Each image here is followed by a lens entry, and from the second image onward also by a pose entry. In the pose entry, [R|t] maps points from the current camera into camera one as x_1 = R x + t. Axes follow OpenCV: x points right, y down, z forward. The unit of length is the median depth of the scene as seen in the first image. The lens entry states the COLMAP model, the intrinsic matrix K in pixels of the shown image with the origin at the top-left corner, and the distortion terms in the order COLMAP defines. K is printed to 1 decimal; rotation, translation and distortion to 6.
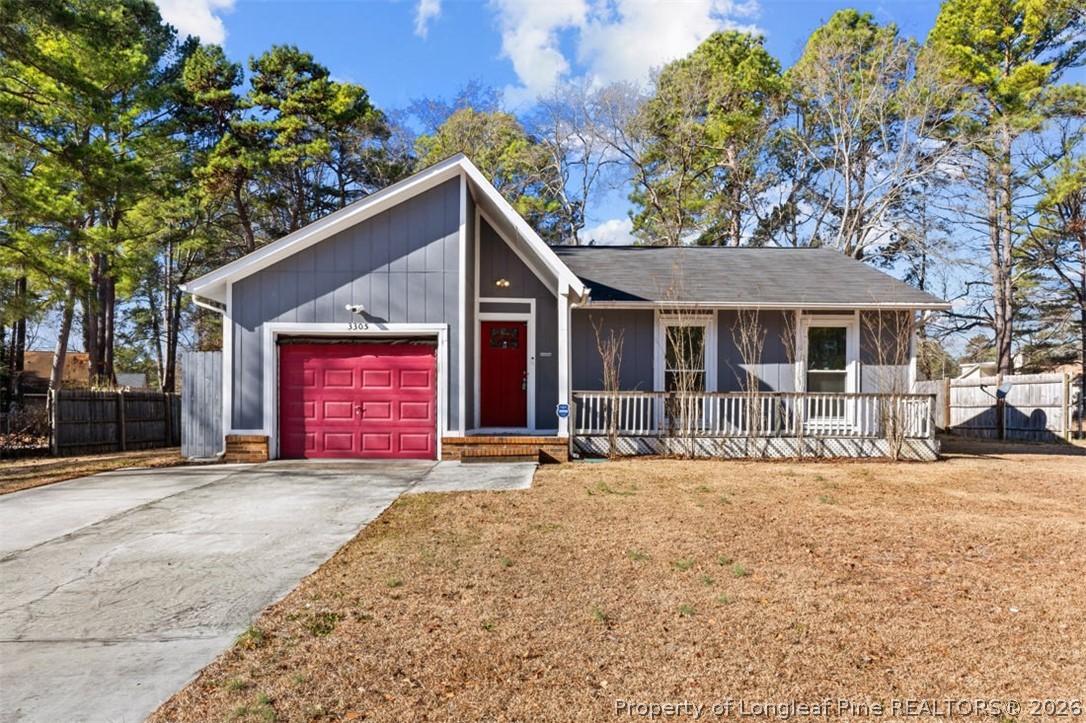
lens RADIAL K [[713.8, 0, 543.4], [0, 713.8, 411.3], [0, 0, 1]] dist [0.003655, 0.000948]
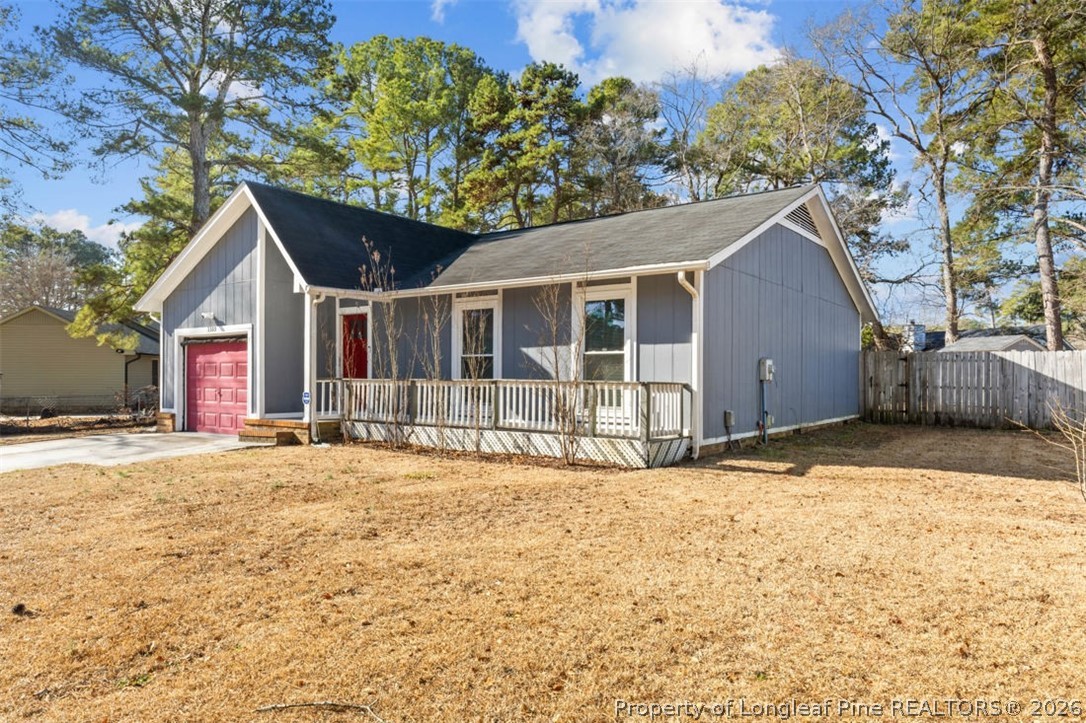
lens RADIAL K [[719.0, 0, 543.0], [0, 719.0, 361.5], [0, 0, 1]] dist [0.000571, 0.000300]
pose [[0.797798, -0.016332, -0.602703, 0.972837], [0.000058, 0.999635, -0.027011, -0.026612], [0.602924, 0.021514, 0.797508, 0.330240]]
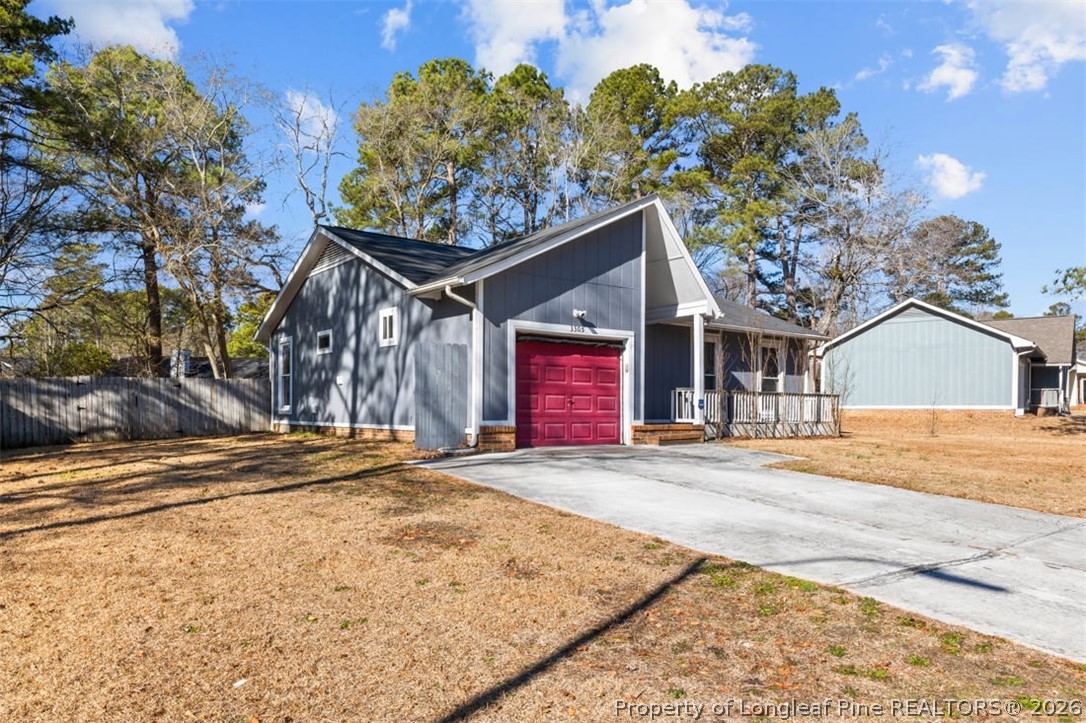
lens RADIAL K [[713.8, 0, 543.4], [0, 713.8, 411.3], [0, 0, 1]] dist [0.003655, 0.000948]
pose [[0.805756, -0.000564, 0.592248, -0.964914], [-0.006017, 0.999940, 0.009138, 0.001755], [-0.592217, -0.010927, 0.805704, 0.112663]]
